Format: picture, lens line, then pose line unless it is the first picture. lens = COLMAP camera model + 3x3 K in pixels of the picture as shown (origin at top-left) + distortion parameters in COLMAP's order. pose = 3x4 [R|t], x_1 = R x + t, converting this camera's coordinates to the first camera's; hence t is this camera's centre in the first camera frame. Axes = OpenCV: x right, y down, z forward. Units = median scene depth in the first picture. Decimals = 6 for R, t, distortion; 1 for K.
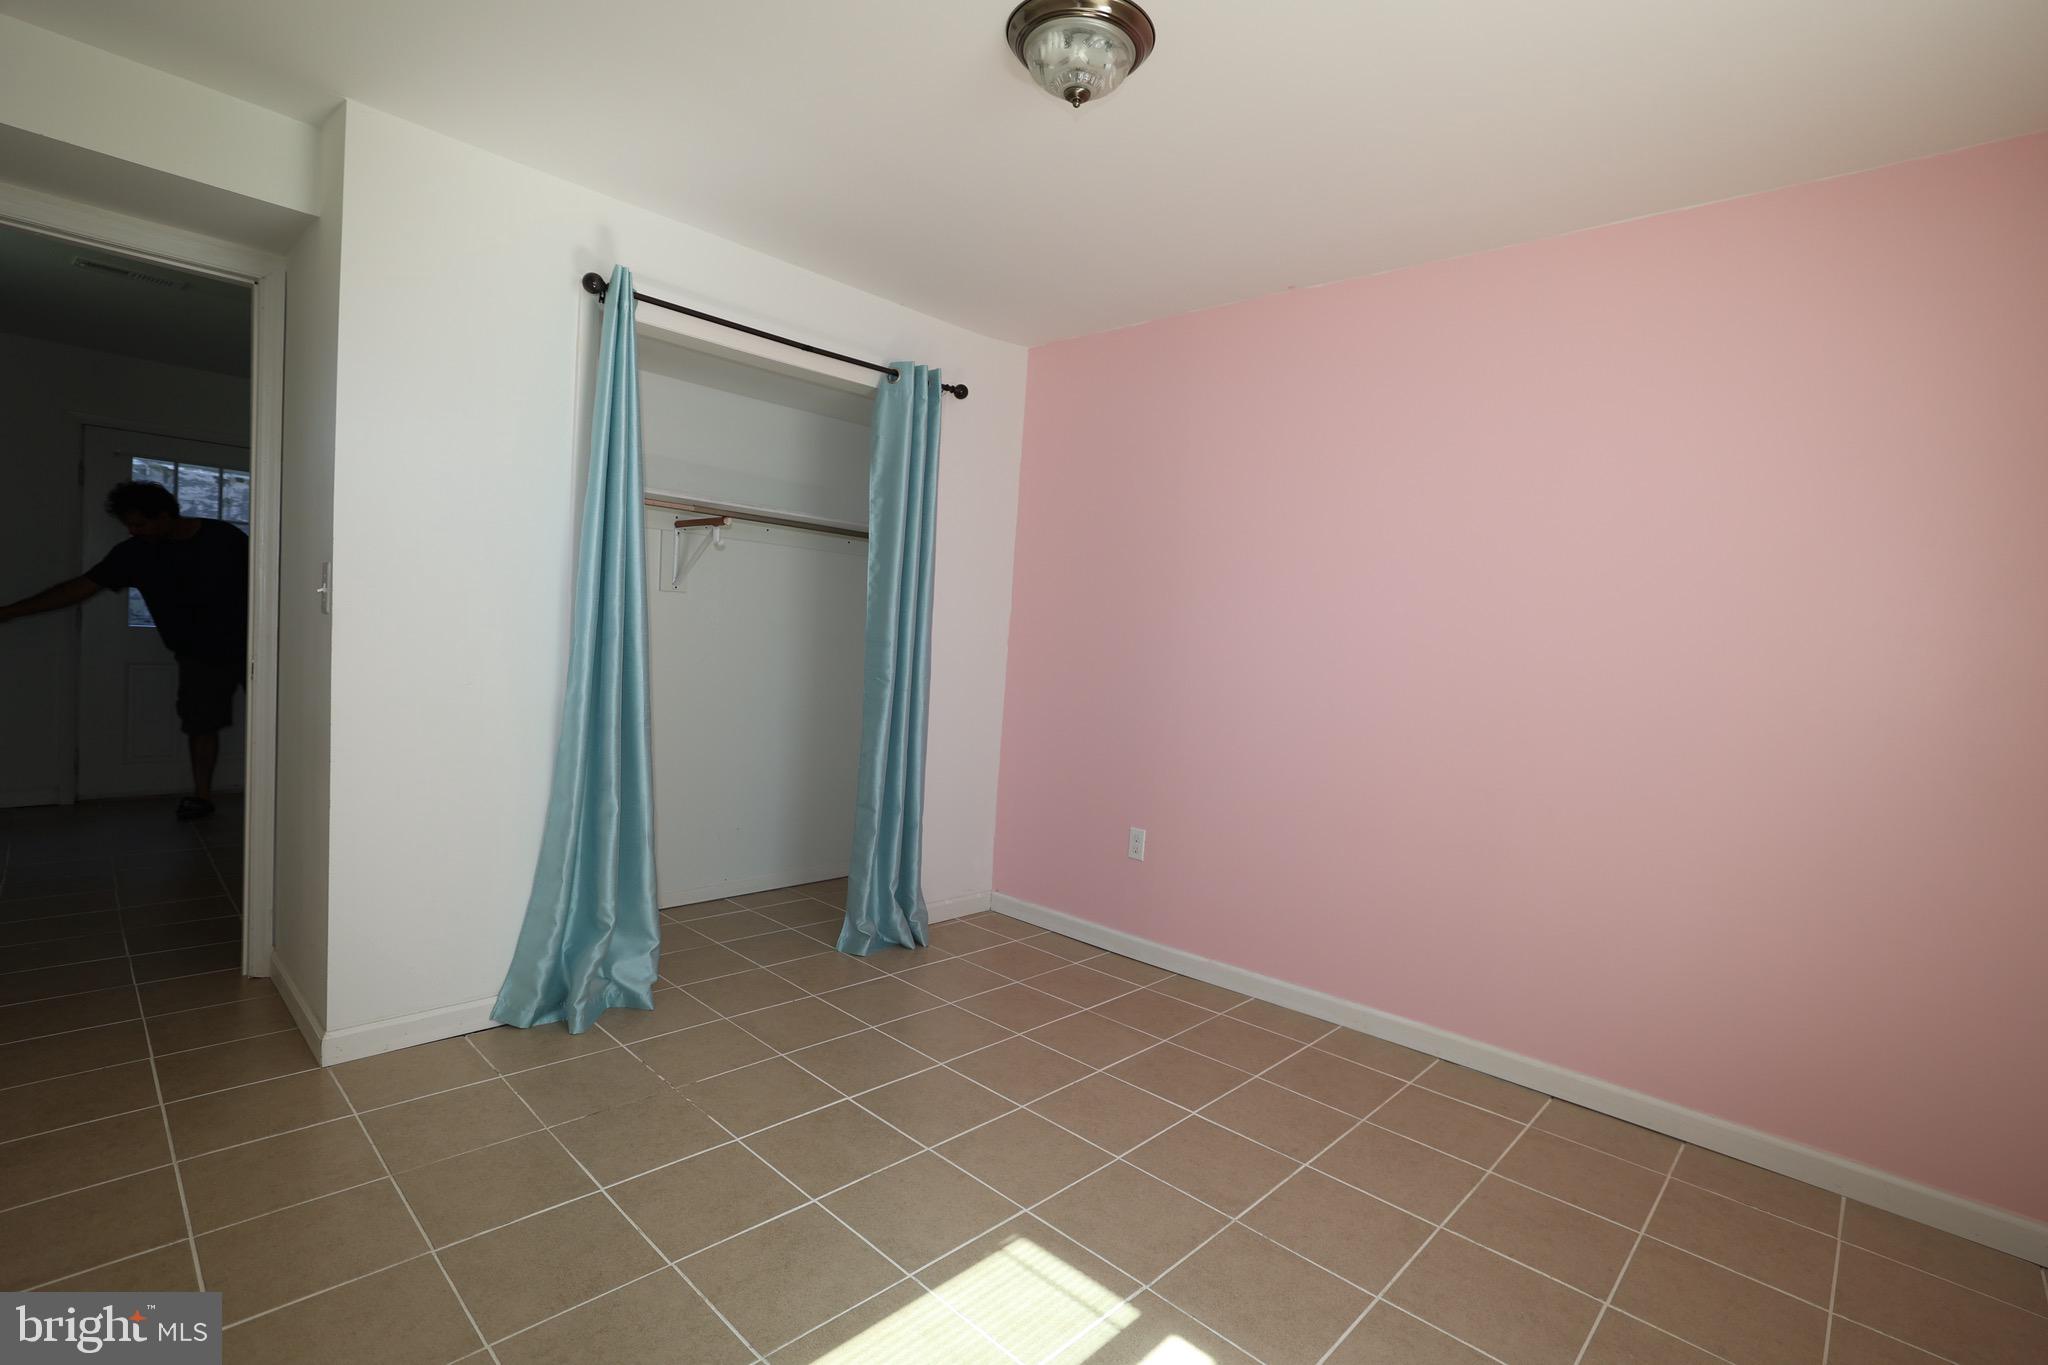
lens RADIAL K [[953.6, 0, 1024.0], [0, 953.6, 682.5], [0, 0, 1]] dist [-0.024298, 0.017117]
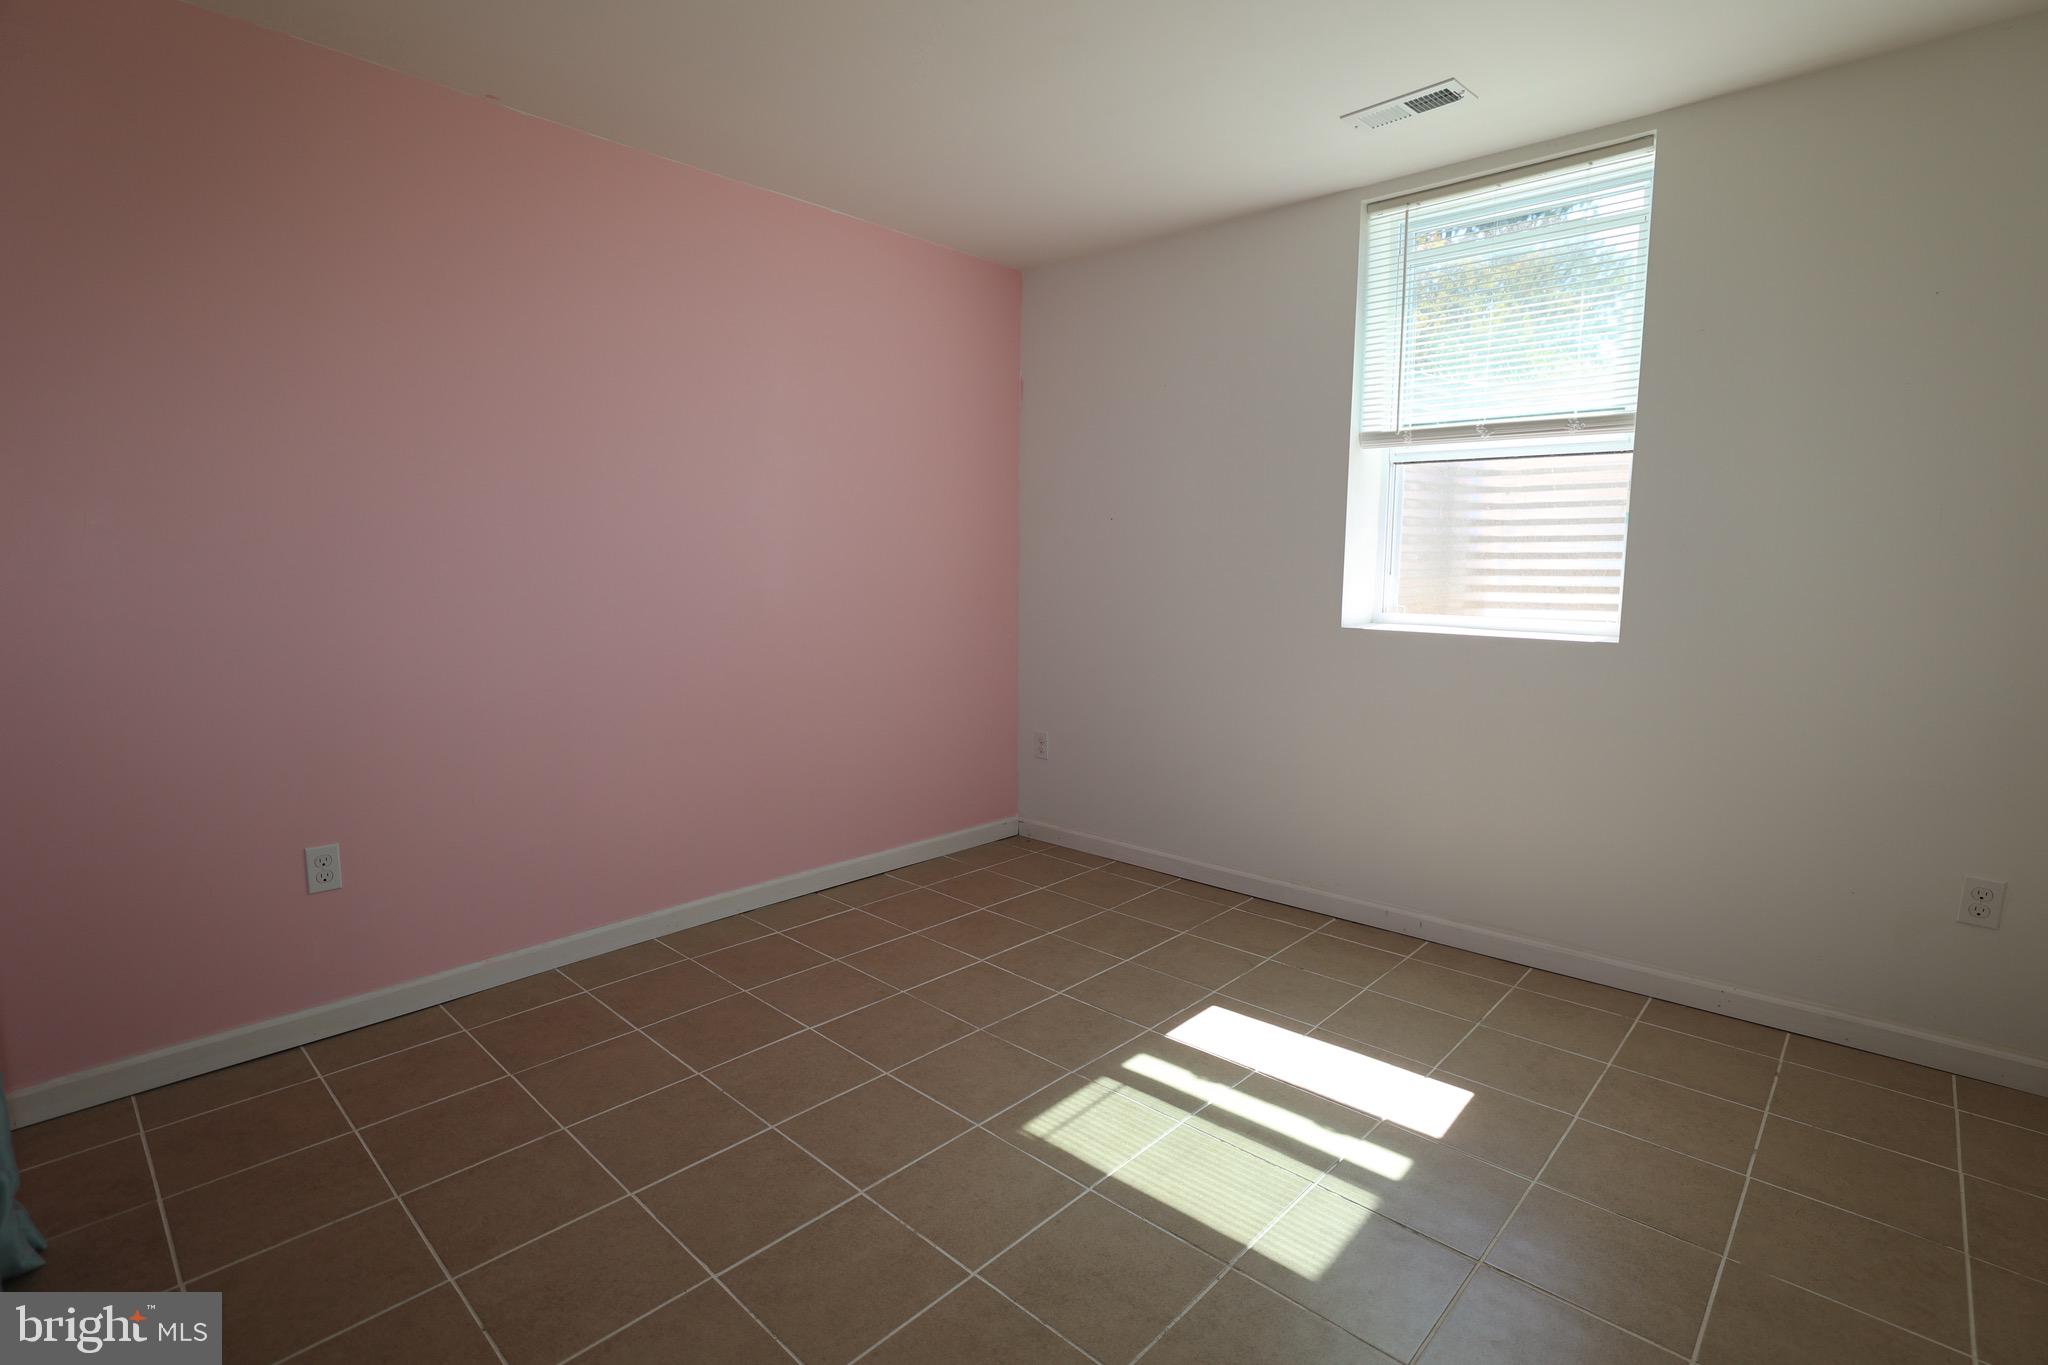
lens RADIAL K [[953.6, 0, 1024.0], [0, 953.6, 682.5], [0, 0, 1]] dist [-0.024298, 0.017117]
pose [[-0.005050, -0.181048, 0.983461, -0.793508], [0.037910, 0.982732, 0.181108, -0.091472], [-0.999268, 0.038197, 0.001901, 0.789407]]
